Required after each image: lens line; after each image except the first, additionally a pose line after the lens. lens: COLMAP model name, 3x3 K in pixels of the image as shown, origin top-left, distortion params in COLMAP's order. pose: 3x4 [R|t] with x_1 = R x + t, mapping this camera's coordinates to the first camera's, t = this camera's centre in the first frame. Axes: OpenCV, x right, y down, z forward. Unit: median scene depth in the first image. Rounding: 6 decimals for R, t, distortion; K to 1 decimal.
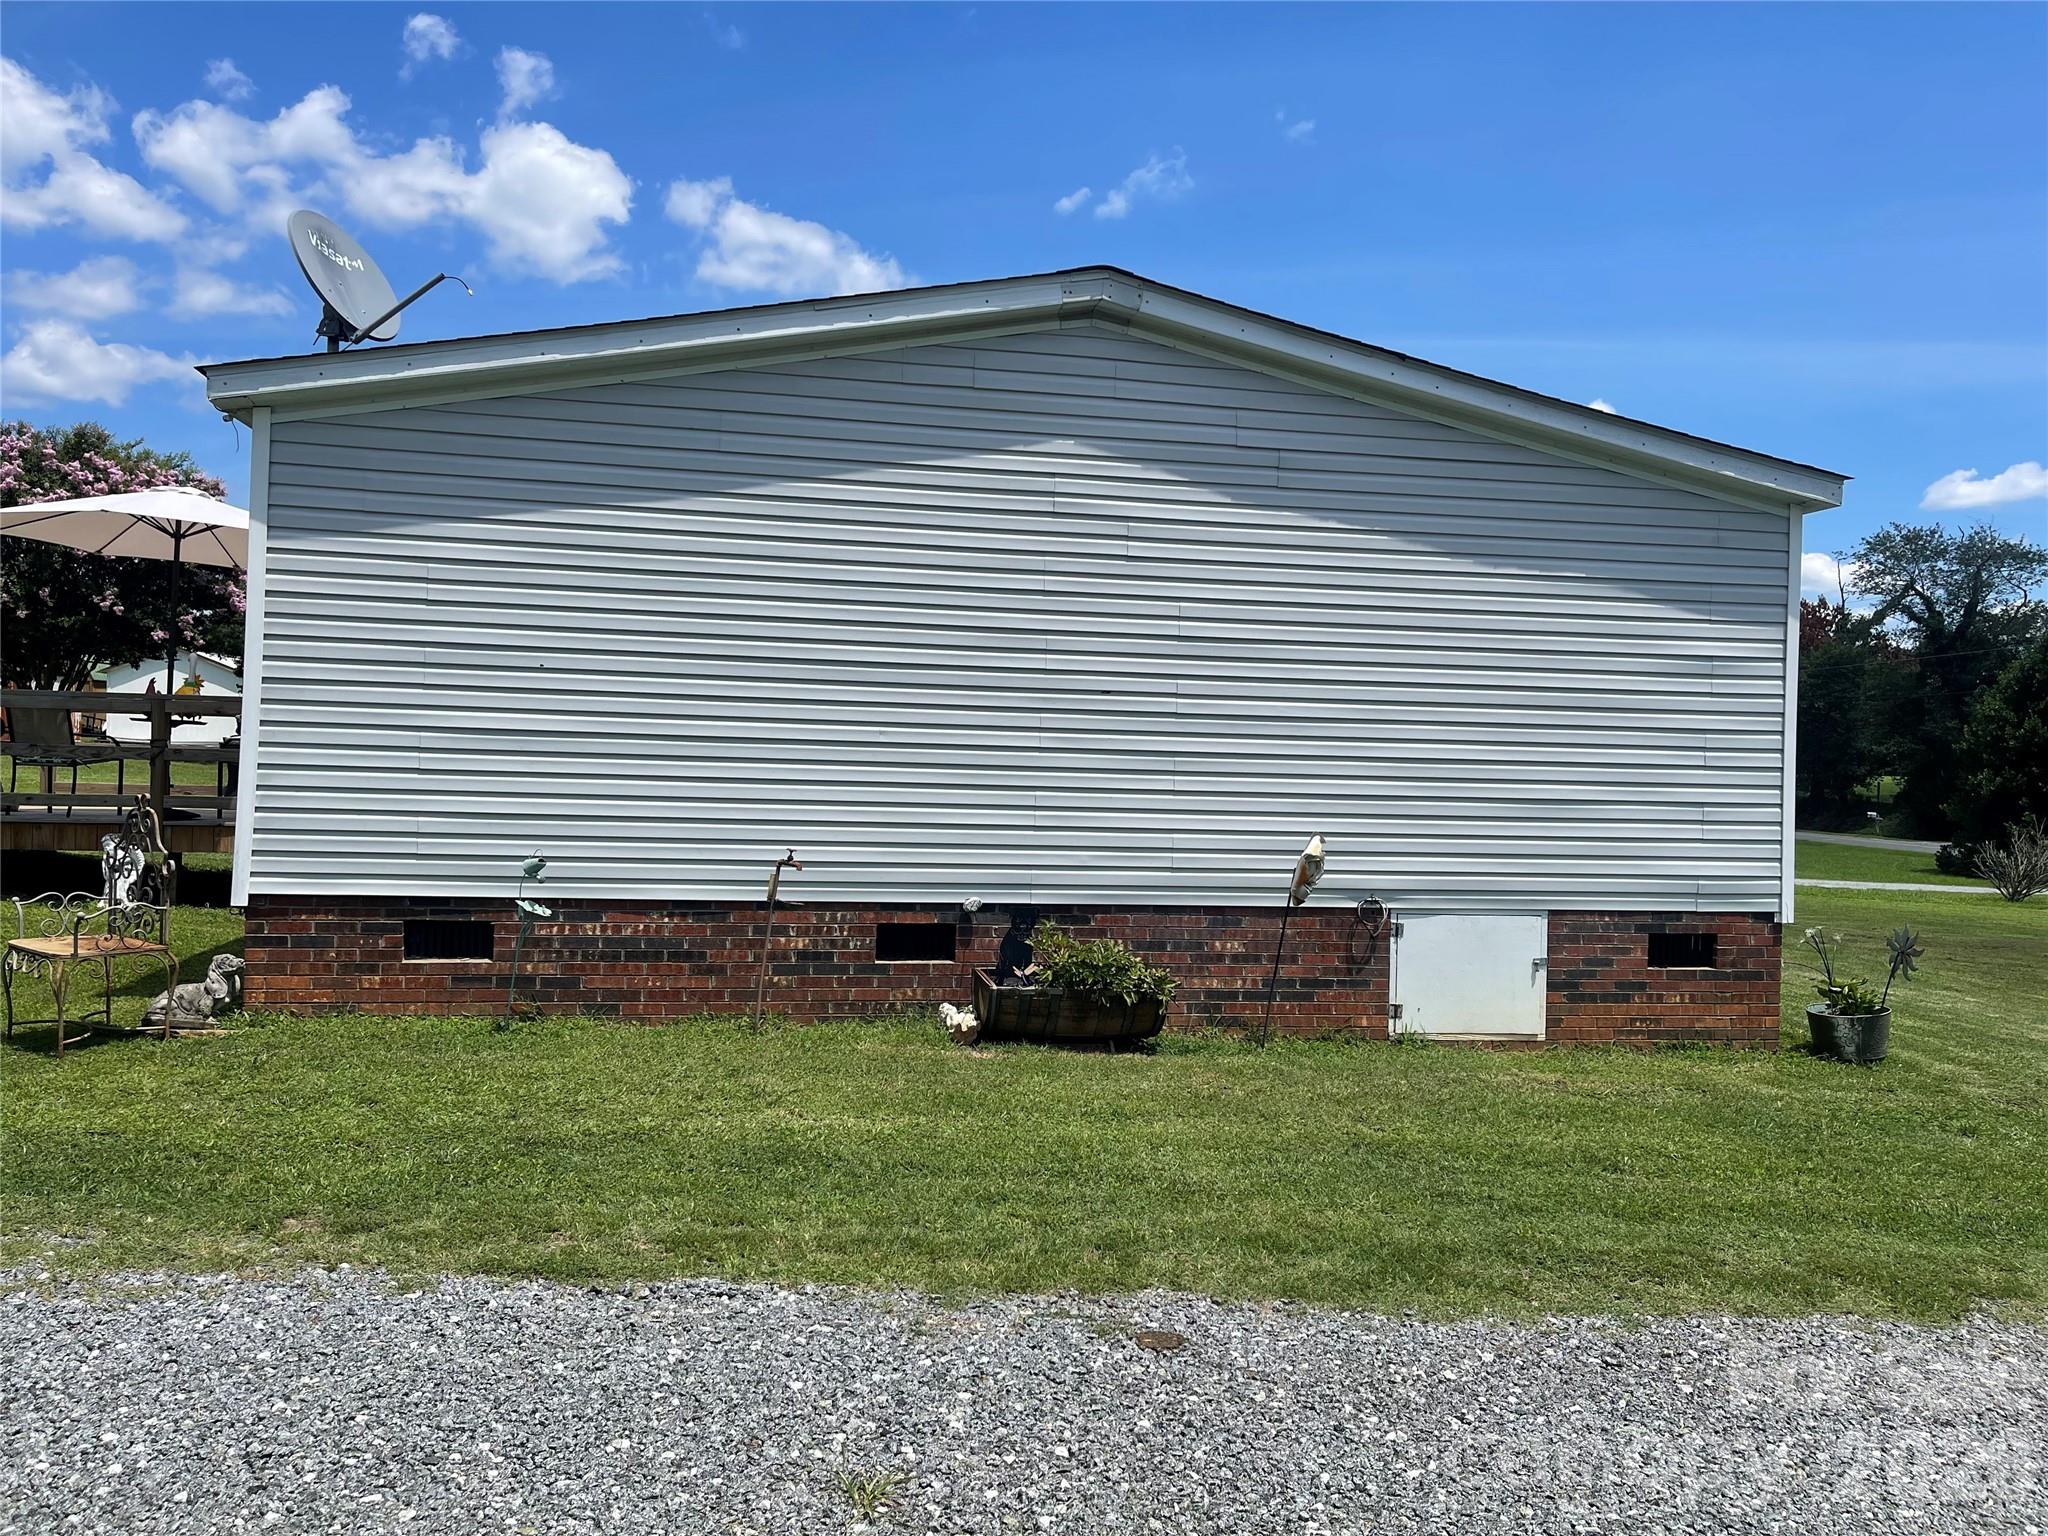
lens RADIAL K [[1605.8, 0, 1022.8], [0, 1605.8, 759.3], [0, 0, 1]] dist [-0.000560, -0.055623]
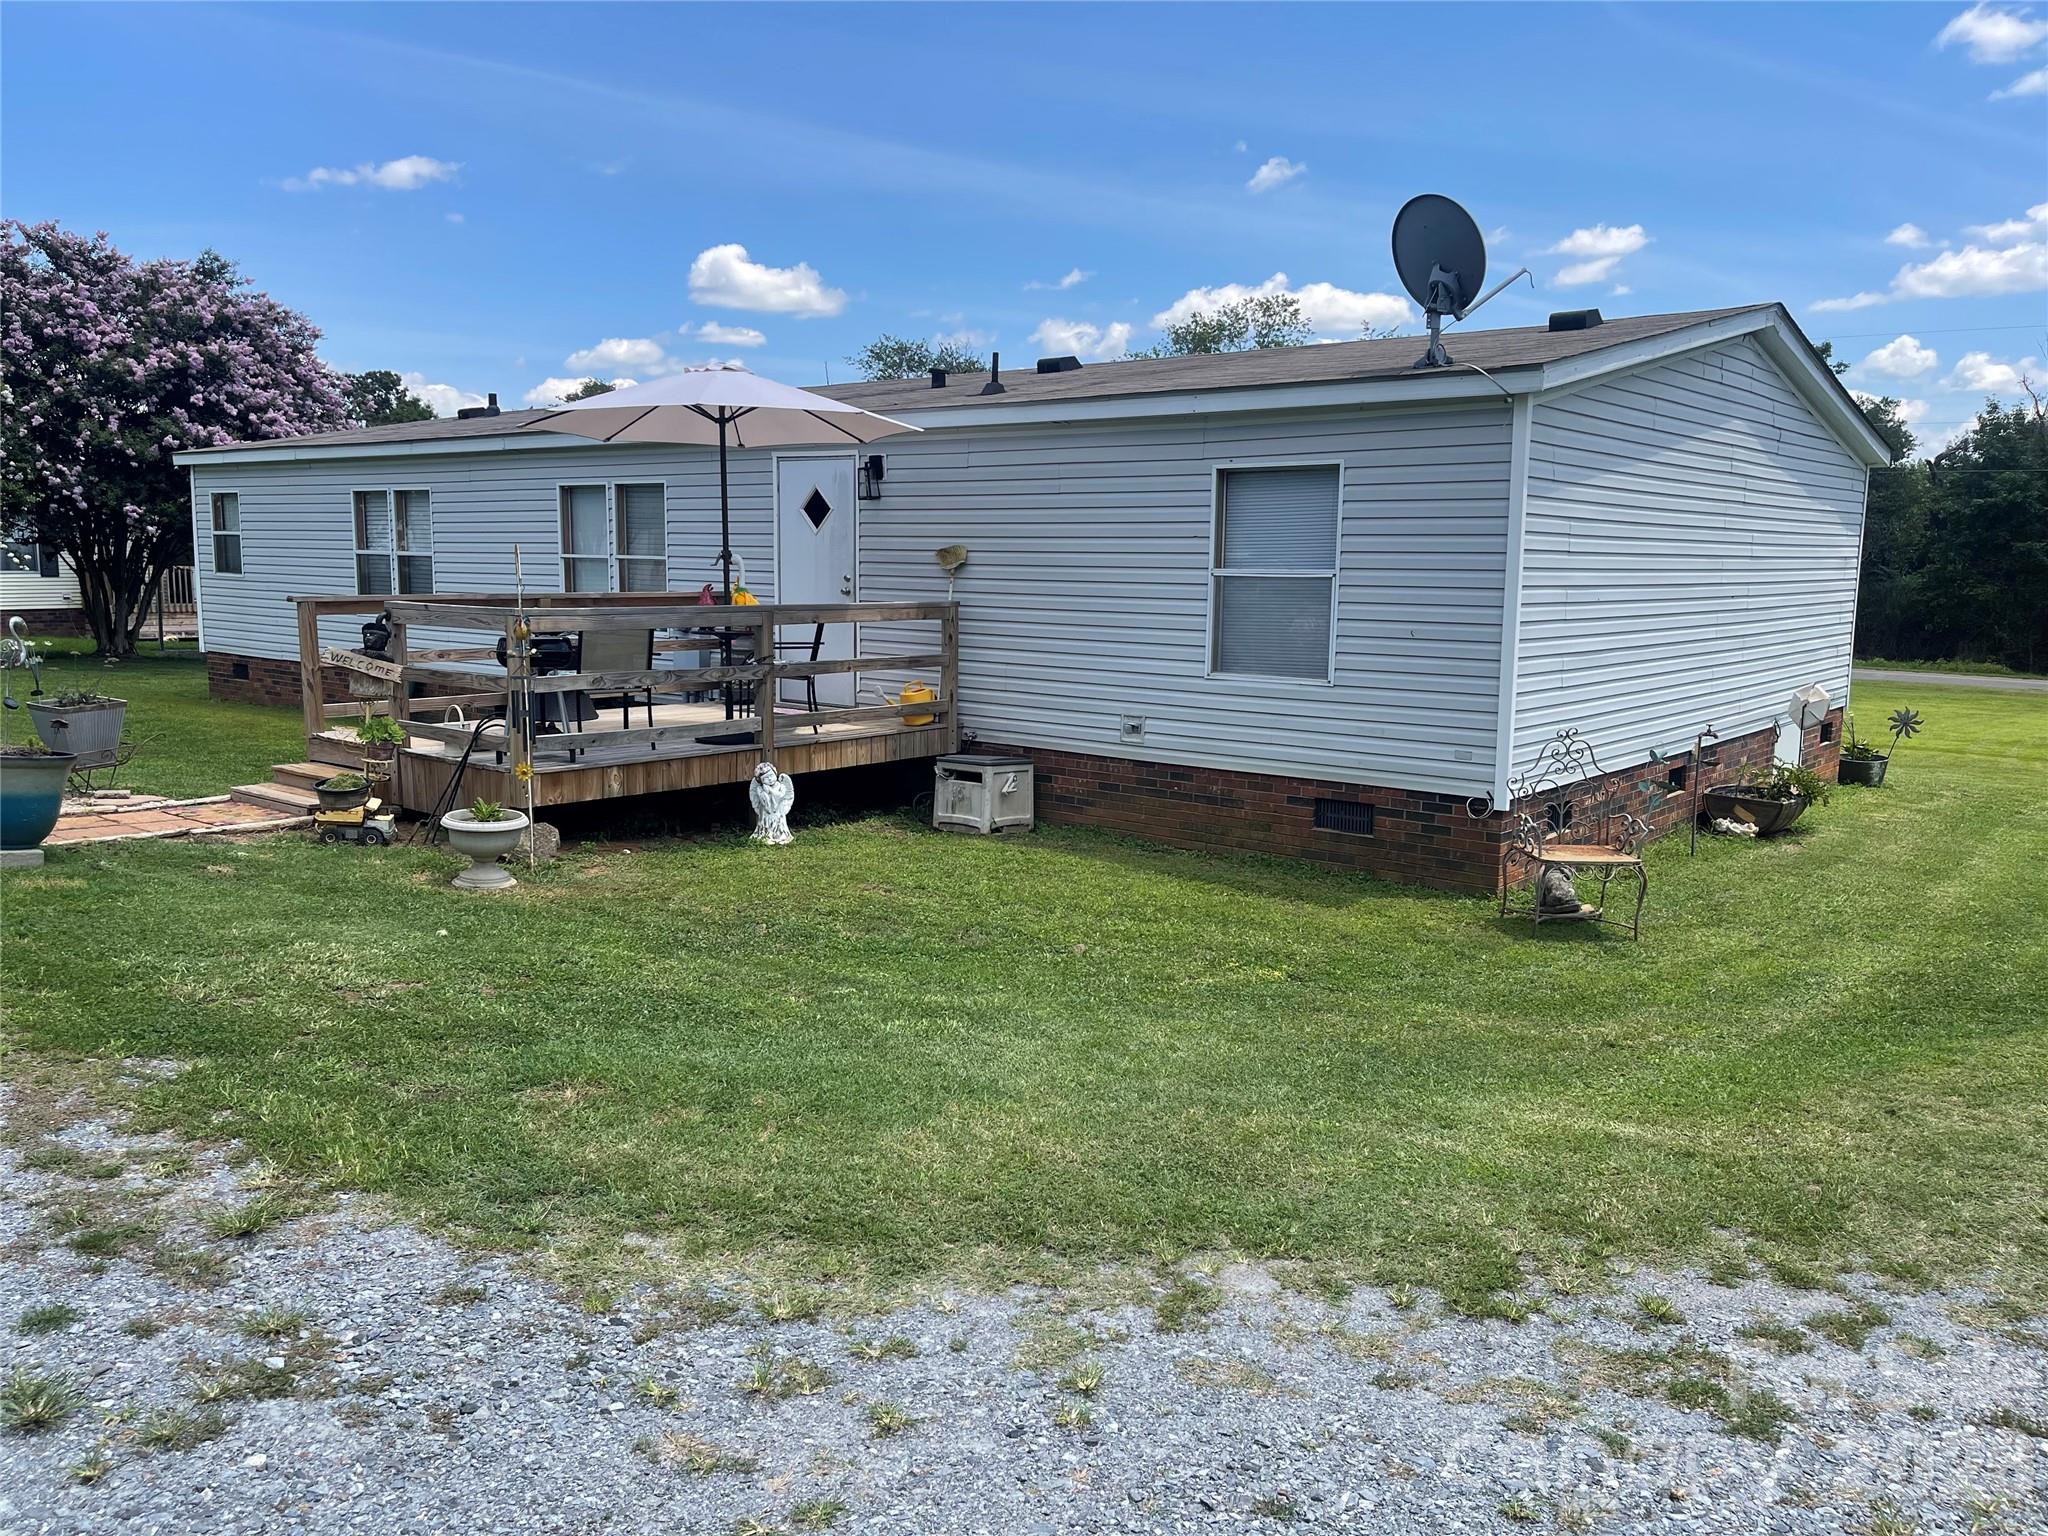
lens RADIAL K [[1549.3, 0, 1029.5], [0, 1549.3, 770.3], [0, 0, 1]] dist [0.052060, -0.049109]
pose [[0.773051, -0.109188, 0.624875, -0.958999], [0.012869, 0.987571, 0.156644, -0.082740], [-0.634213, -0.113053, 0.764848, 0.208438]]
